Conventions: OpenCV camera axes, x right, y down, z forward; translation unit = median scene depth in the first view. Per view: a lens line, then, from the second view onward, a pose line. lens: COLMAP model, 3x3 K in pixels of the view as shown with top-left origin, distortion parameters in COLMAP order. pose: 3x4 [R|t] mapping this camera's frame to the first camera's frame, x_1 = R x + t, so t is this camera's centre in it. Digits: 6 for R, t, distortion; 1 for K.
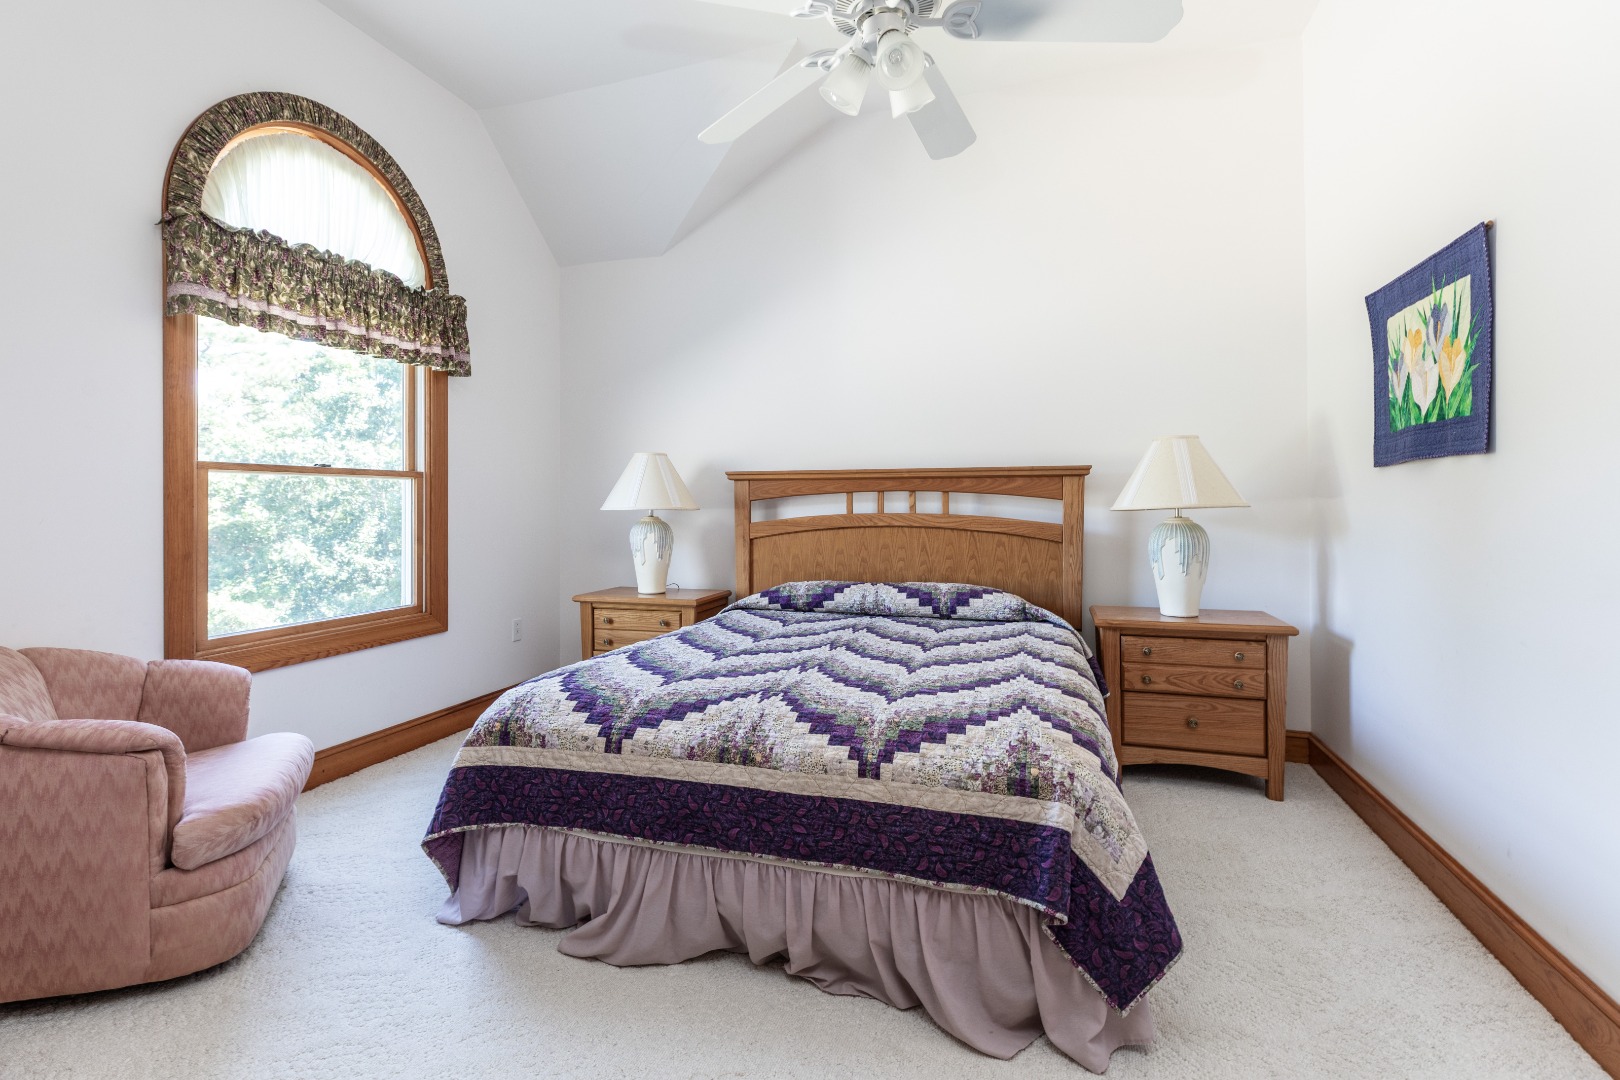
lens RADIAL K [[728.8, 0, 805.2], [0, 728.8, 501.2], [0, 0, 1]] dist [0.019237, -0.013448]
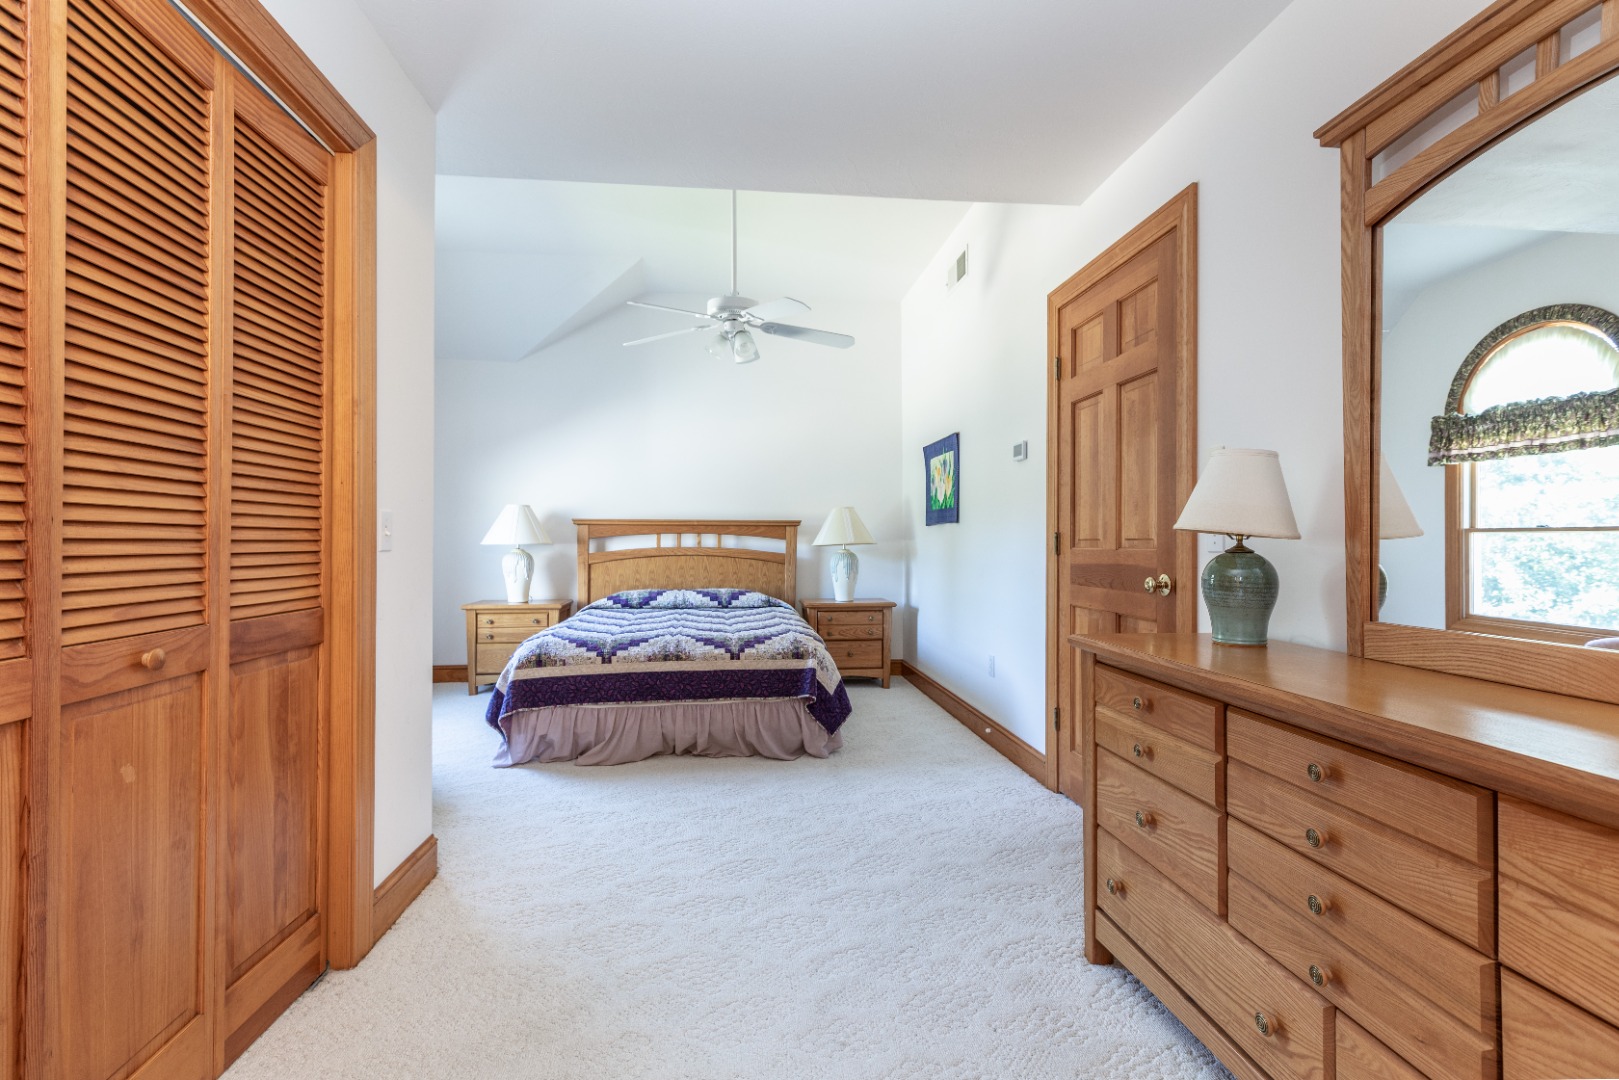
lens RADIAL K [[728.2, 0, 809.5], [0, 728.2, 540.0], [0, 0, 1]] dist [0.000196, 0.000024]
pose [[0.898899, 0.006298, 0.438110, -0.490757], [-0.007563, 0.999971, 0.001143, -0.003543], [-0.438090, -0.004341, 0.898920, -0.808583]]
